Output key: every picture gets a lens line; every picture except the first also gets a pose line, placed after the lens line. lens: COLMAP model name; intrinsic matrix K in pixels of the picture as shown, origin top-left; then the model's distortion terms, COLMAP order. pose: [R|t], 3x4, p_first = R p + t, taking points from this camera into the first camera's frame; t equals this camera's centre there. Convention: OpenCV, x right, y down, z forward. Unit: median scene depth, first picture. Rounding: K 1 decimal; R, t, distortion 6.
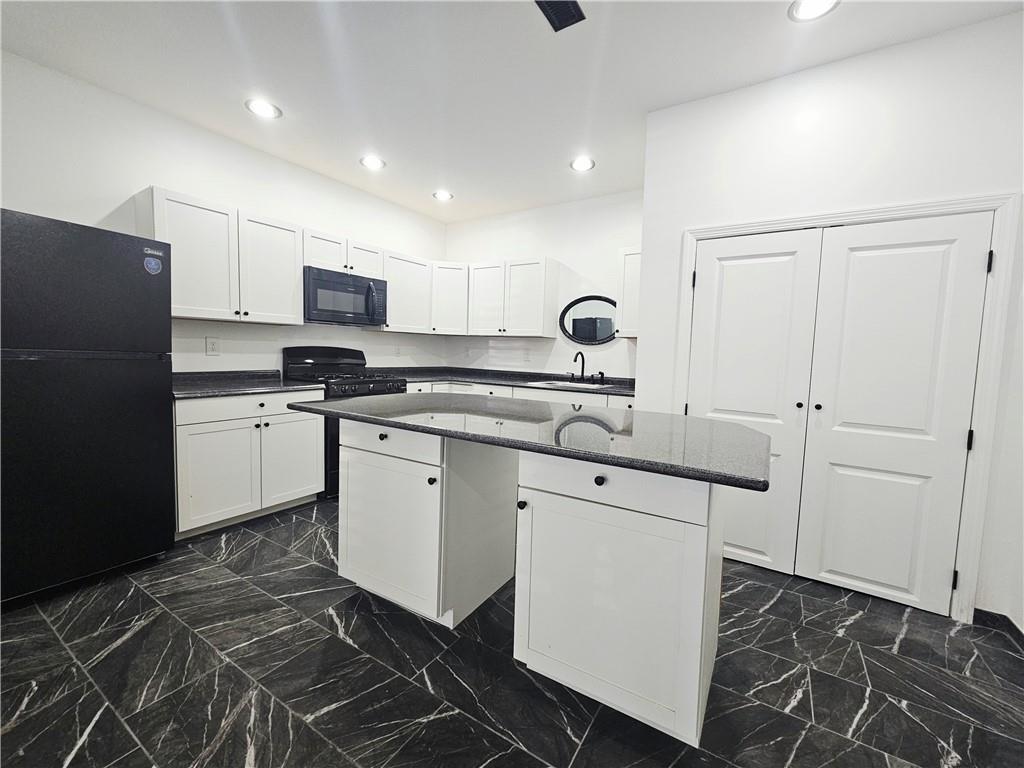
lens RADIAL K [[418.5, 0, 515.8], [0, 418.5, 379.7], [0, 0, 1]] dist [0.001797, 0.000019]
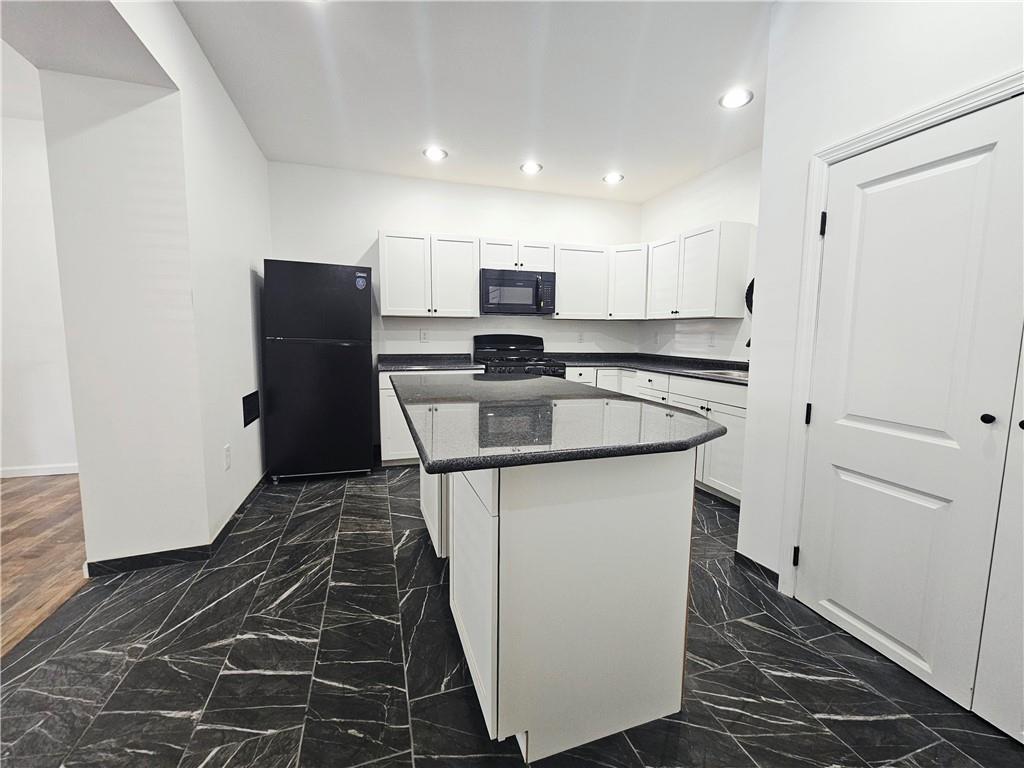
lens RADIAL K [[418.5, 0, 515.0], [0, 418.5, 379.2], [0, 0, 1]] dist [0.001797, 0.000019]
pose [[0.771196, 0.046693, -0.634883, 0.500759], [-0.029820, 0.998861, 0.037240, 0.004782], [0.635899, -0.009787, 0.771710, 0.149827]]
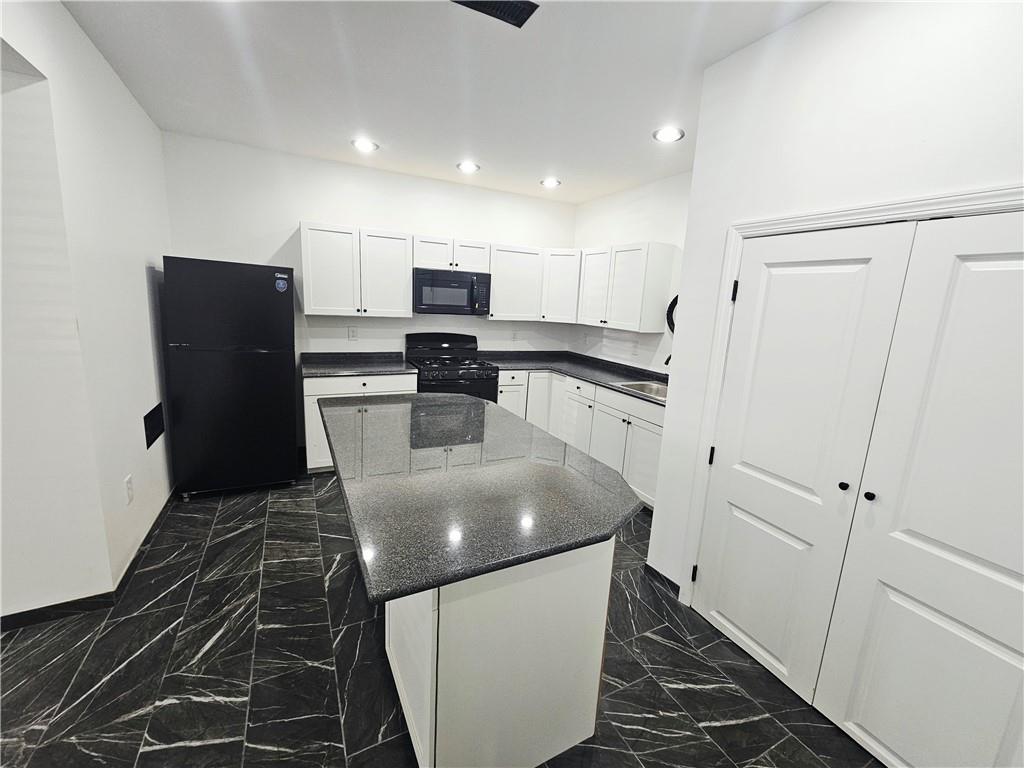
lens RADIAL K [[418.5, 0, 514.6], [0, 418.5, 380.0], [0, 0, 1]] dist [0.001797, 0.000019]
pose [[0.862378, 0.109993, -0.494172, 0.490803], [-0.062287, 0.991749, 0.112048, -0.144138], [0.502419, -0.065847, 0.862113, 0.134372]]
